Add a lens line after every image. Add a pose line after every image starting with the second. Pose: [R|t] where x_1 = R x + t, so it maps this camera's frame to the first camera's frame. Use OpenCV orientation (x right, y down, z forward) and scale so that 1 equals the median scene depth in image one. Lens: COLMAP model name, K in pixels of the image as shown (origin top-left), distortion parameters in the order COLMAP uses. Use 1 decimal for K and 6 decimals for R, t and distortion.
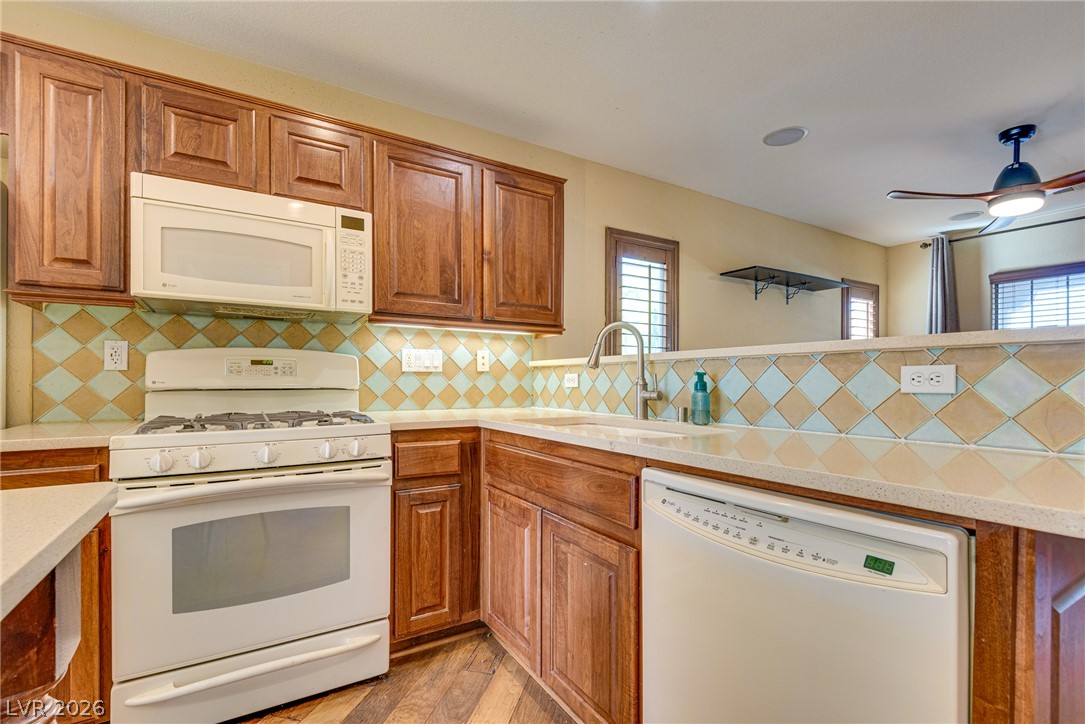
lens RADIAL K [[489.1, 0, 541.6], [0, 489.1, 382.6], [0, 0, 1]] dist [0.017816, -0.011464]
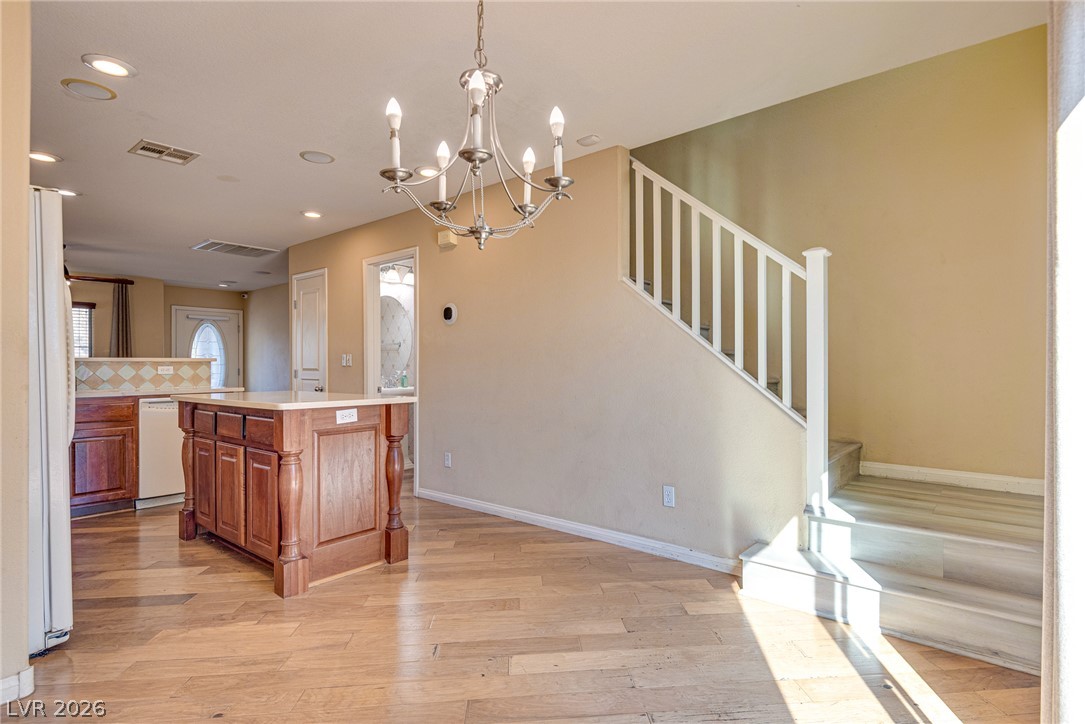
lens RADIAL K [[545.0, 0, 561.1], [0, 545.0, 367.4], [0, 0, 1]] dist [-0.000771, -0.000989]
pose [[-0.324402, 0.000150, 0.945919, -2.298012], [0.011819, 0.999923, 0.003894, -0.004249], [-0.945845, 0.012443, -0.324379, -0.247049]]
